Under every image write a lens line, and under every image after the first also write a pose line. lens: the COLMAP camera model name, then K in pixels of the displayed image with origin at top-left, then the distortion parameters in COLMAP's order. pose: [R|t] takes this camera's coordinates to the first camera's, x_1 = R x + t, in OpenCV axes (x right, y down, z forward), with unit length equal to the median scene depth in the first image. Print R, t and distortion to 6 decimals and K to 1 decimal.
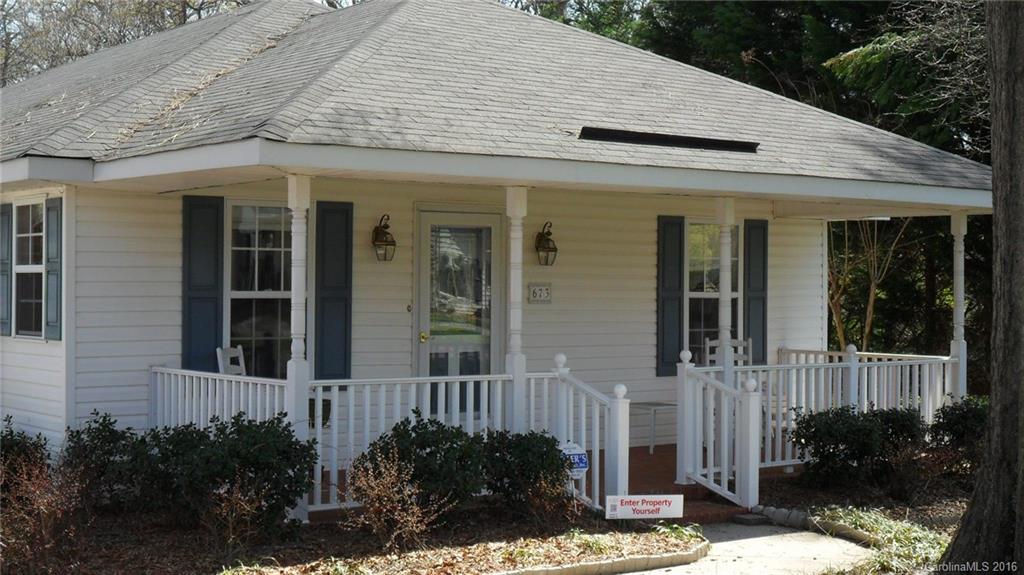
lens RADIAL K [[1560.0, 0, 511.9], [0, 1560.0, 289.6], [0, 0, 1]] dist [-0.035599, 0.000000]
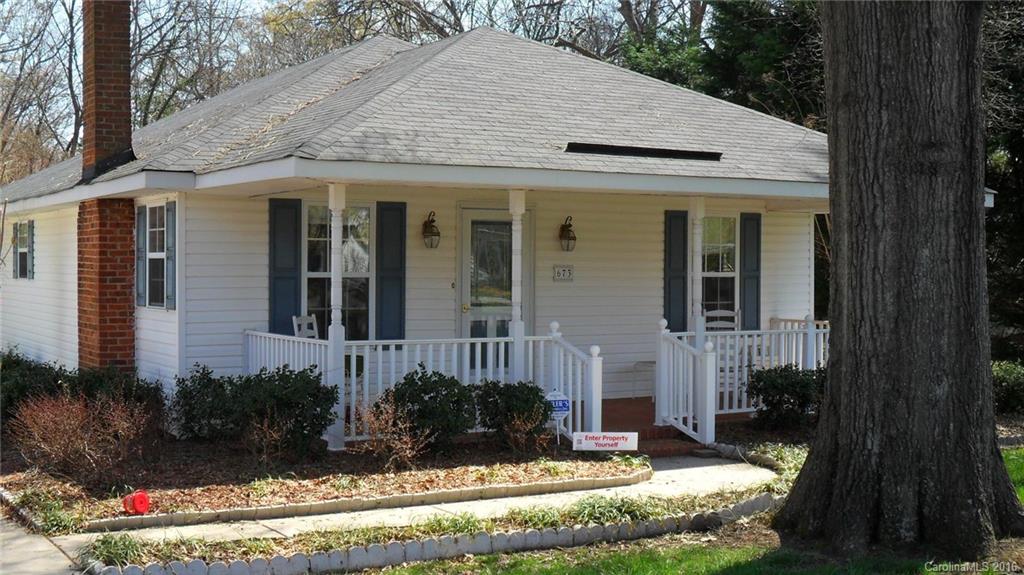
lens RADIAL K [[1319.3, 0, 512.1], [0, 1319.3, 283.9], [0, 0, 1]] dist [-0.124424, 0.000000]
pose [[0.994381, -0.000002, -0.105860, 0.110157], [0.001254, 0.999930, 0.011766, -0.001945], [0.105853, -0.011833, 0.994311, -0.069080]]
